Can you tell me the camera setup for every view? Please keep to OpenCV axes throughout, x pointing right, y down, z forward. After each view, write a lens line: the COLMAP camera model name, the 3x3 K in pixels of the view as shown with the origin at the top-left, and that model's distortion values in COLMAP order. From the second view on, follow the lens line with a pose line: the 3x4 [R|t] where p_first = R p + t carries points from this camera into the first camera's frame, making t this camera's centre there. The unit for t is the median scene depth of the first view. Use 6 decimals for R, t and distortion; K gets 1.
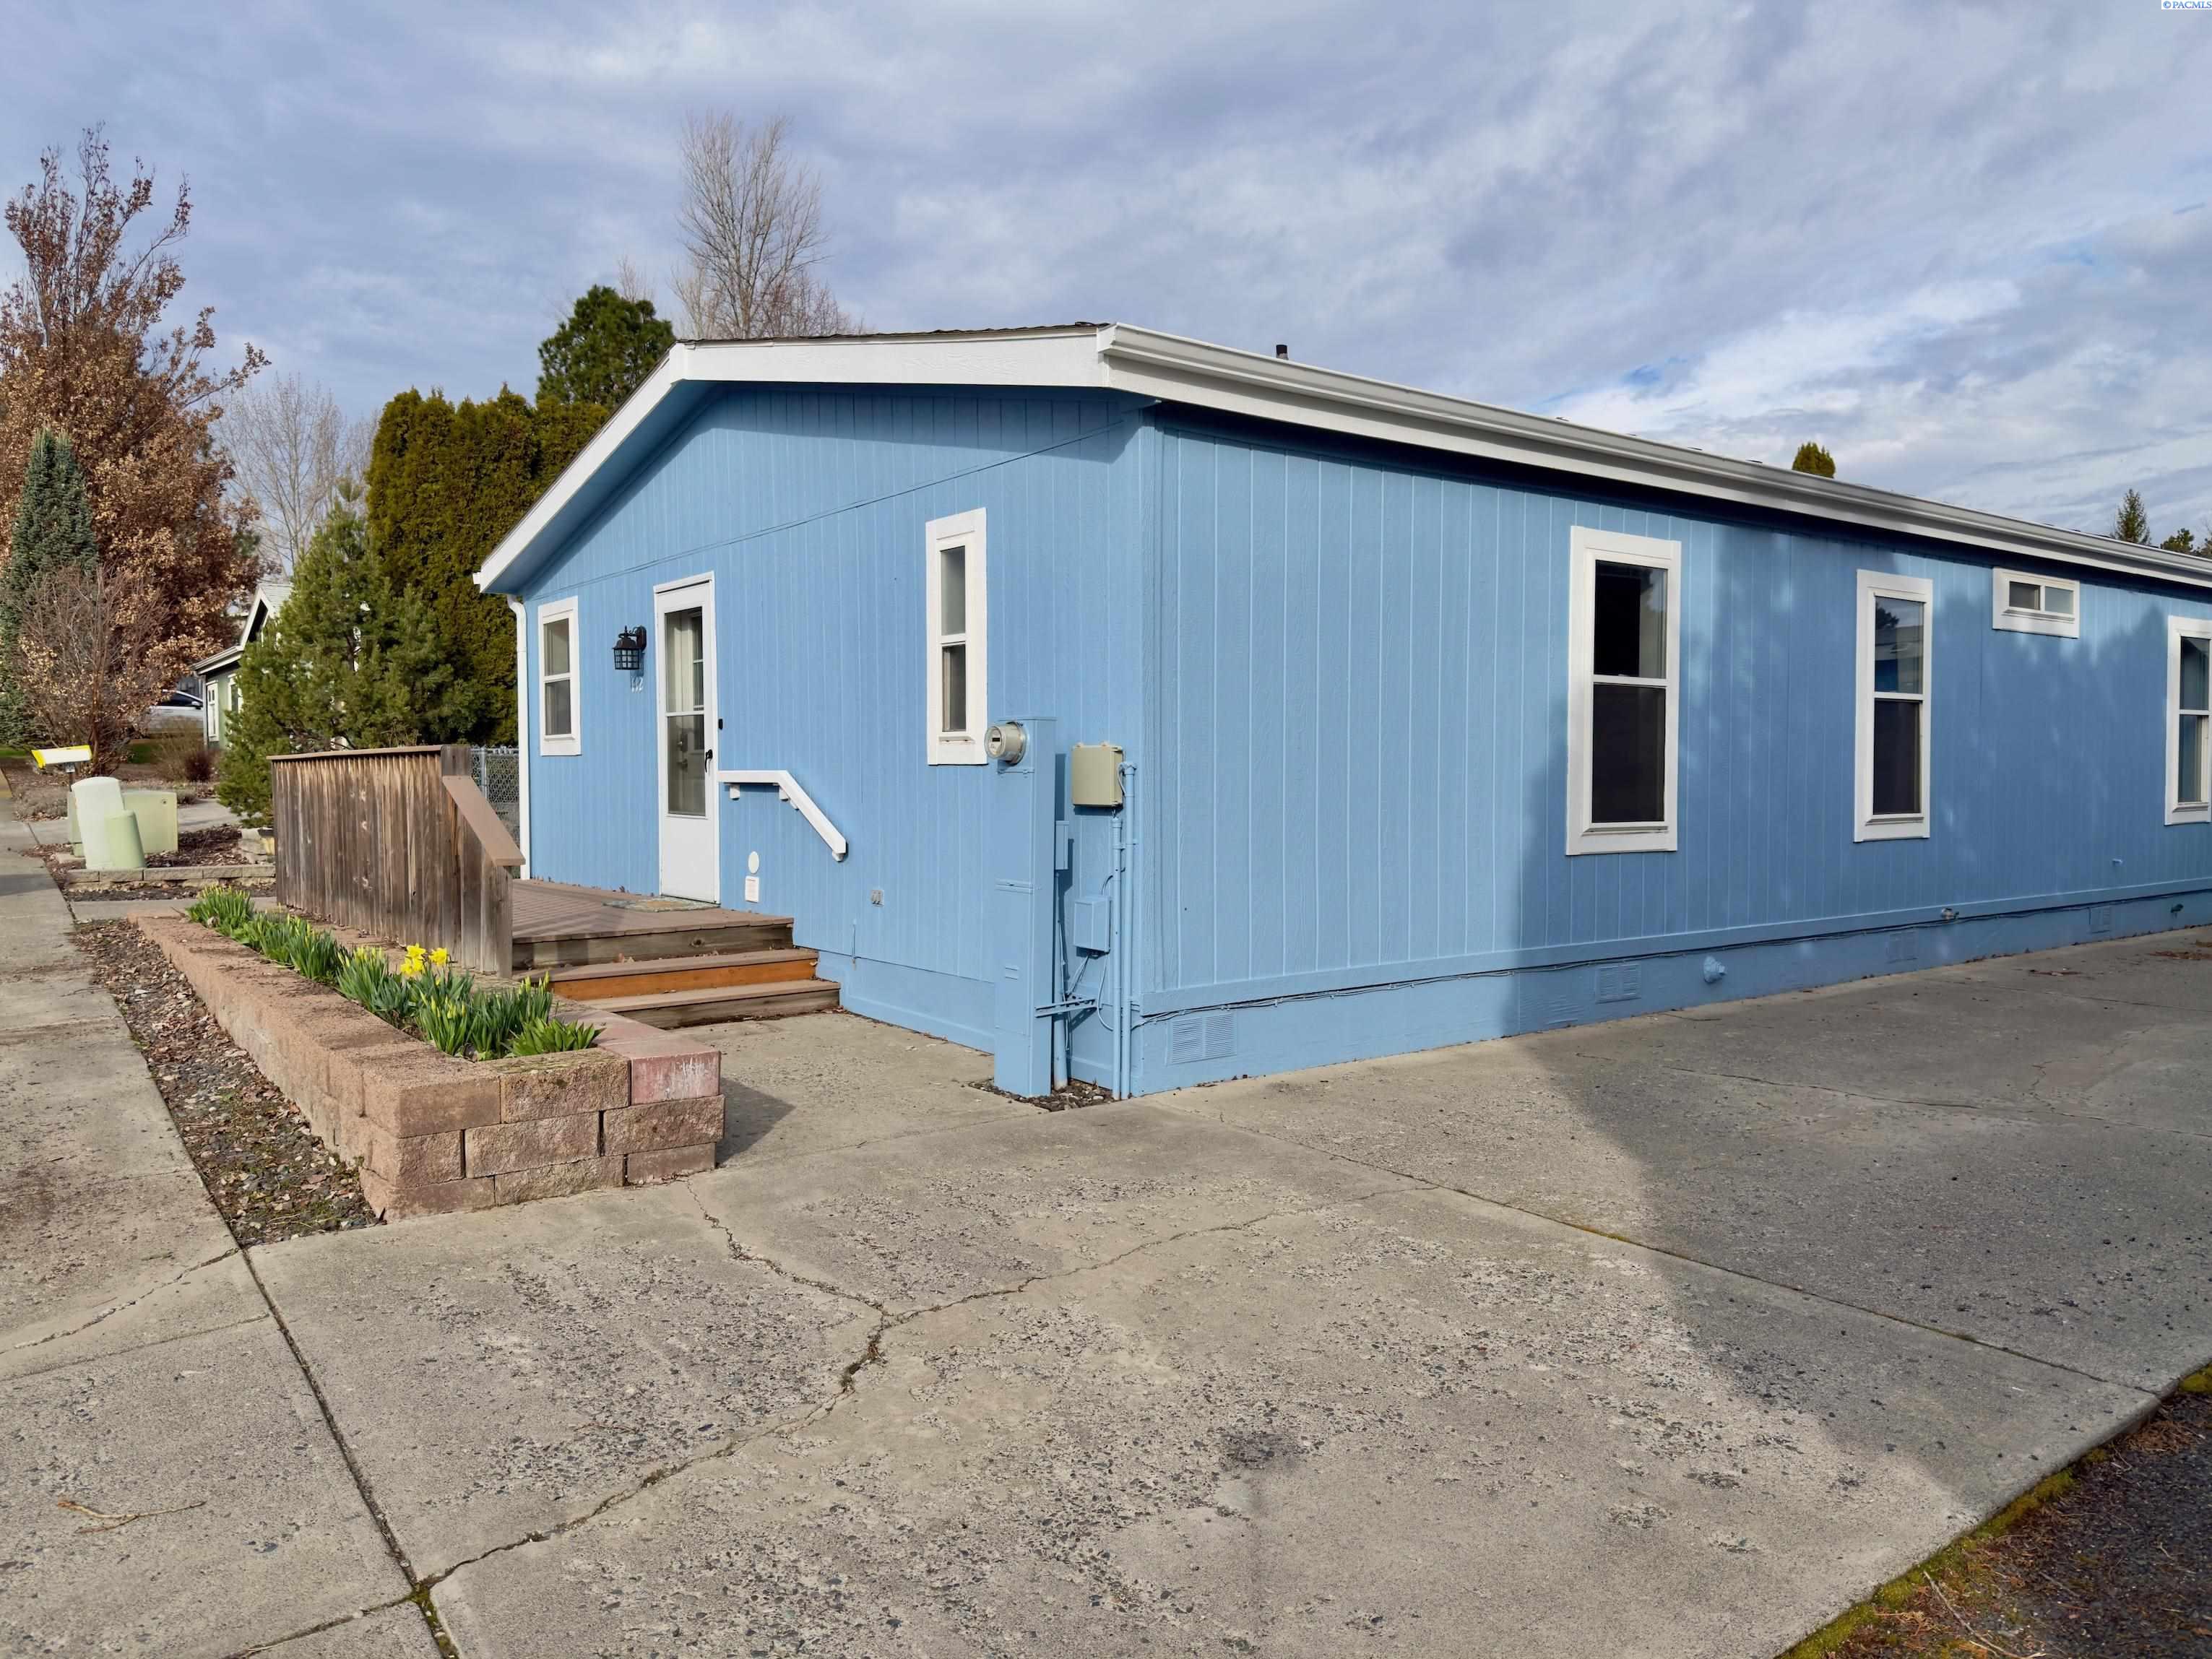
lens RADIAL K [[1548.9, 0, 1110.2], [0, 1548.9, 826.5], [0, 0, 1]] dist [-0.007757, -0.001784]
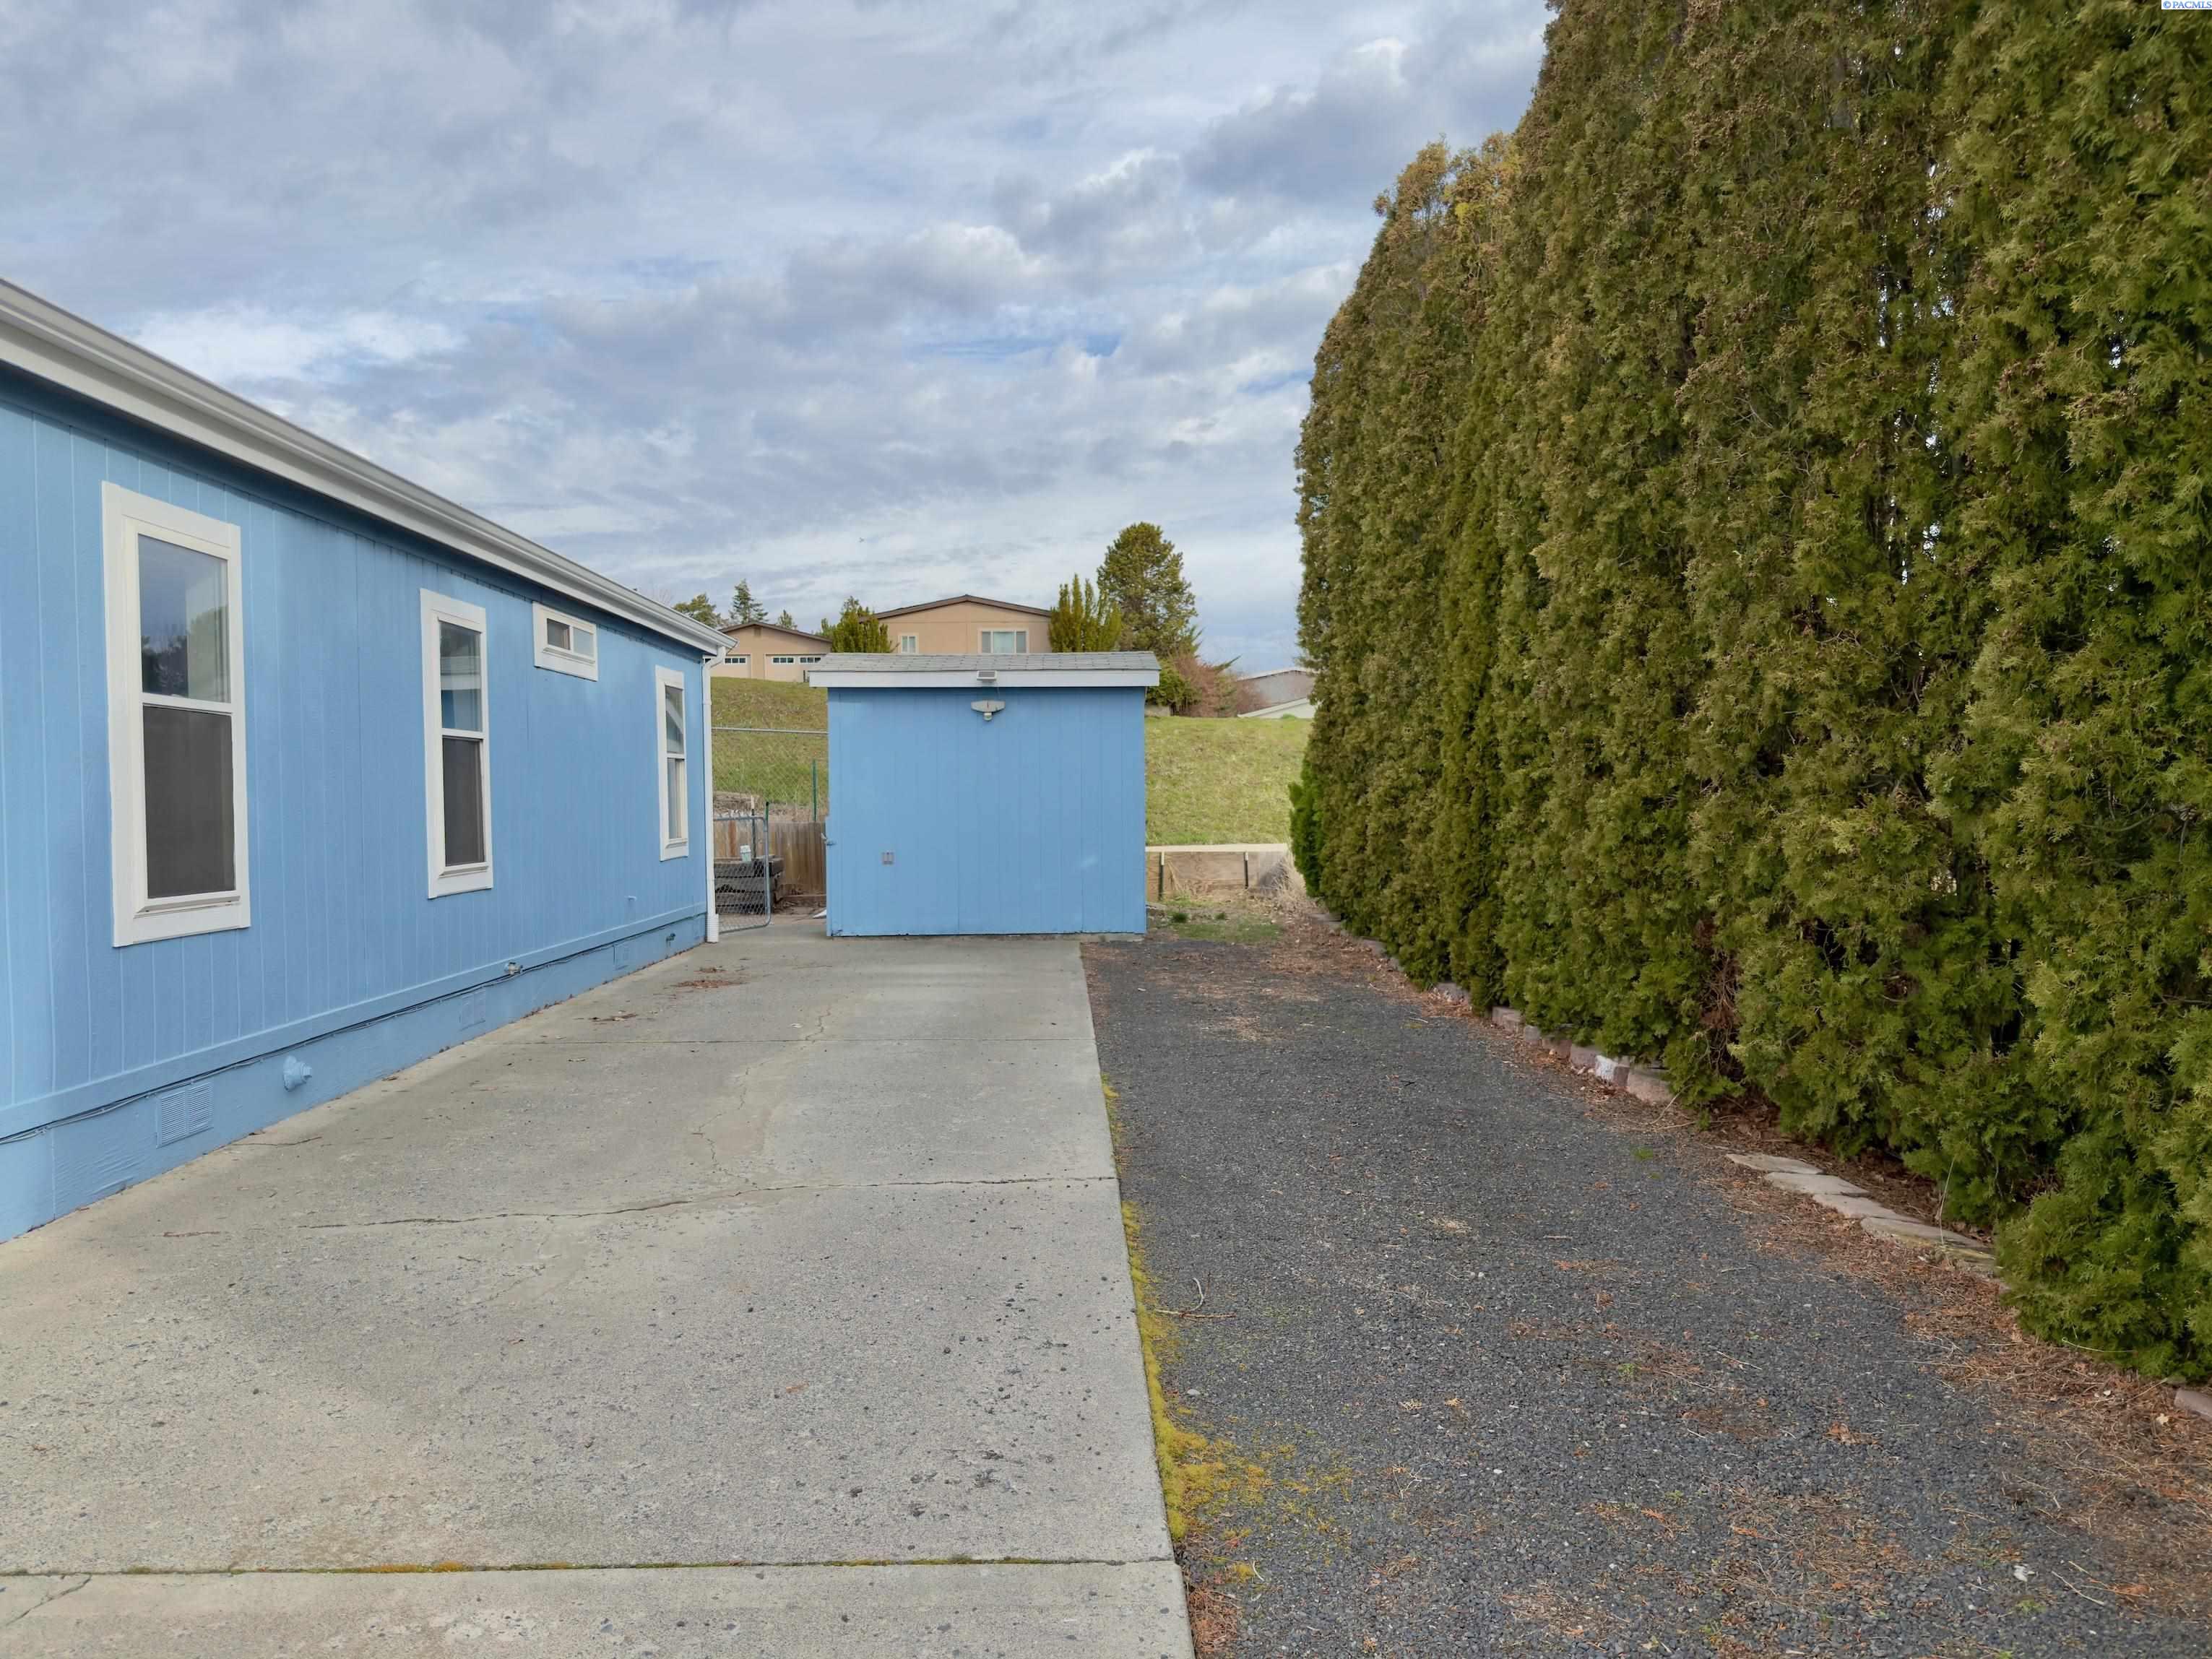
lens RADIAL K [[1548.9, 0, 1099.1], [0, 1548.9, 816.4], [0, 0, 1]] dist [-0.007757, -0.001784]
pose [[0.573531, -0.013693, 0.819070, -0.022182], [0.036152, 0.999309, -0.008608, -0.018157], [-0.818386, 0.034548, 0.573629, 0.219872]]
